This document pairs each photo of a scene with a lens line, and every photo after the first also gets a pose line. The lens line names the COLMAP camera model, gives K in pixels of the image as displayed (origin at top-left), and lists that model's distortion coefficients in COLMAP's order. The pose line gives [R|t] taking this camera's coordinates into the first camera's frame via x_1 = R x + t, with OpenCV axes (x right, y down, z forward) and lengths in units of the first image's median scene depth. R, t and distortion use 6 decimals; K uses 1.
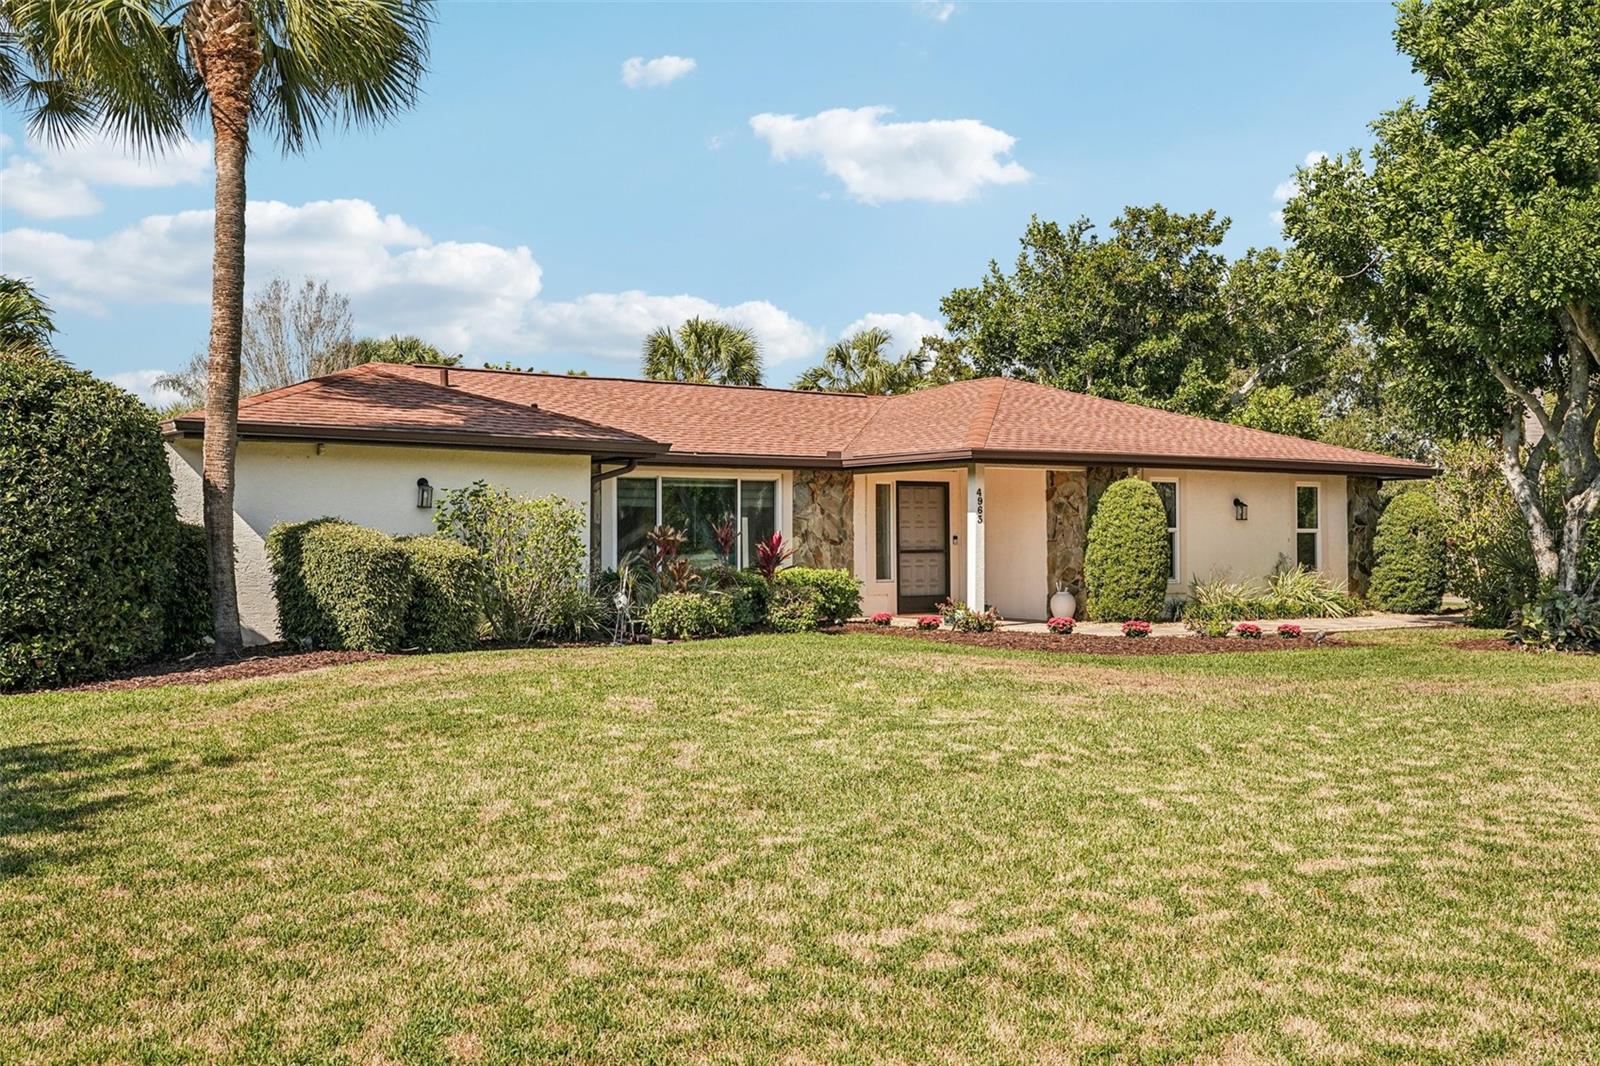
lens RADIAL K [[1554.6, 0, 800.0], [0, 1554.6, 533.0], [0, 0, 1]] dist [-0.115415, -0.003227]
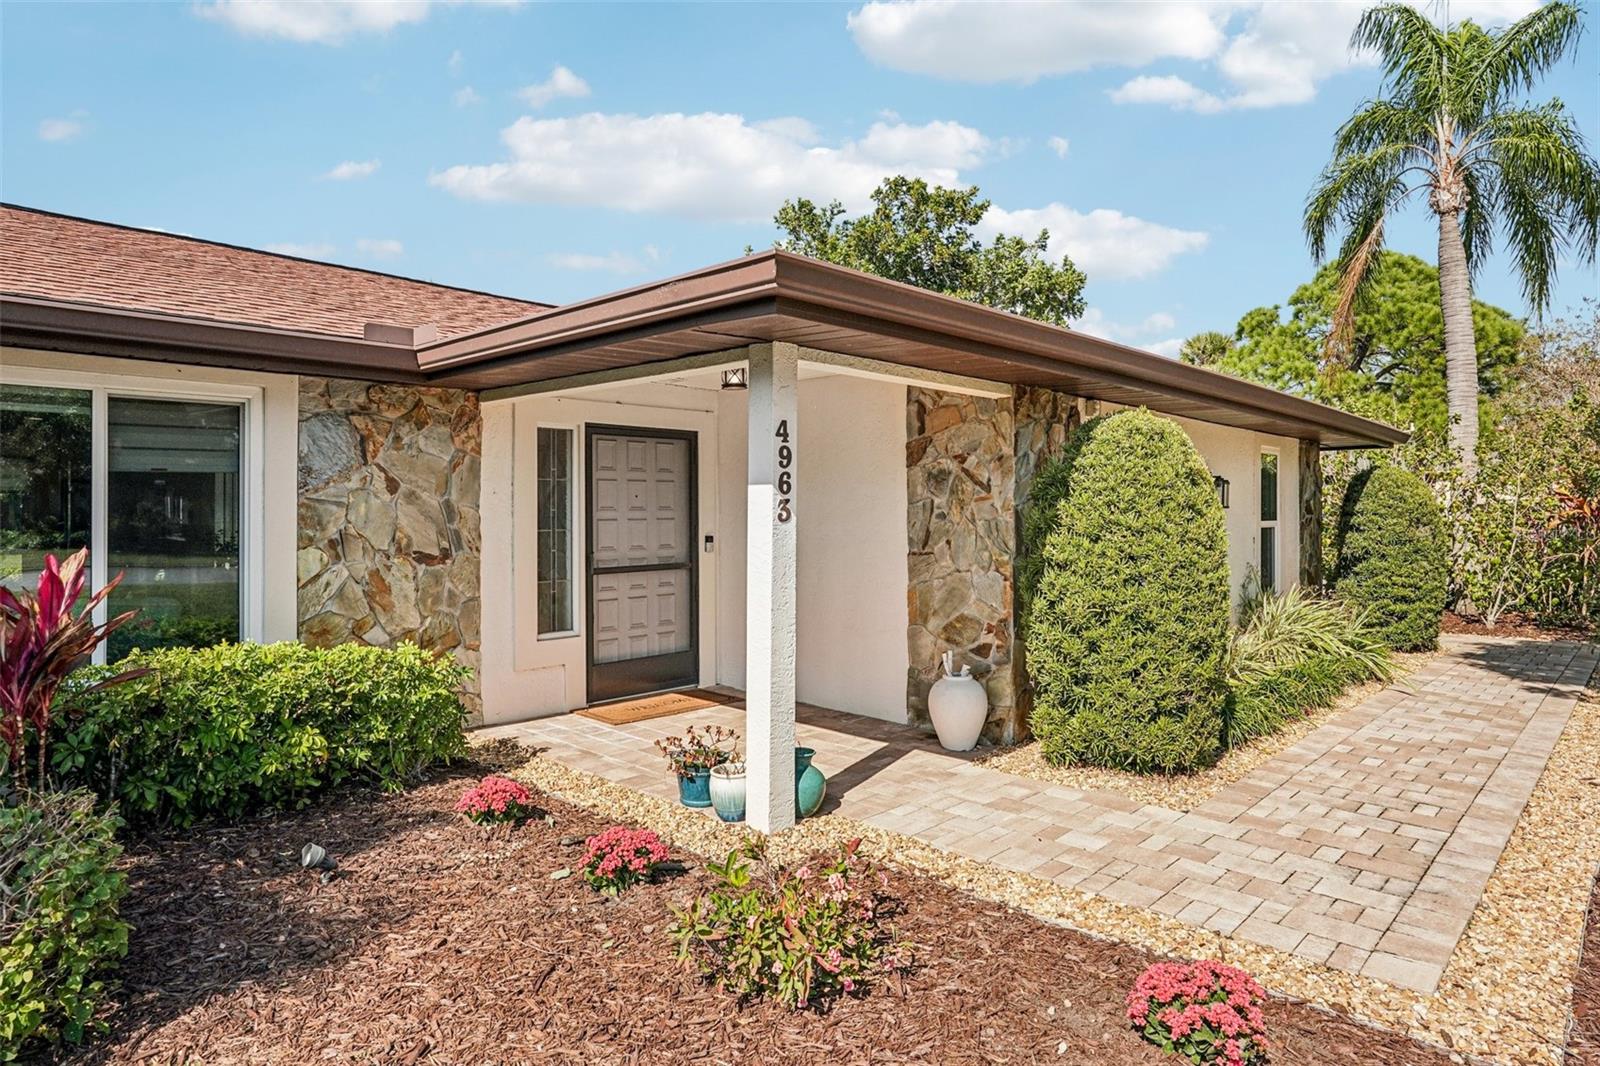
lens RADIAL K [[952.1, 0, 800.0], [0, 952.1, 533.0], [0, 0, 1]] dist [-0.003620, -0.000170]
pose [[0.980701, 0.000162, 0.195515, 0.072085], [-0.005882, 0.999571, 0.028678, -0.009041], [-0.195427, -0.029274, 0.980281, 0.728274]]
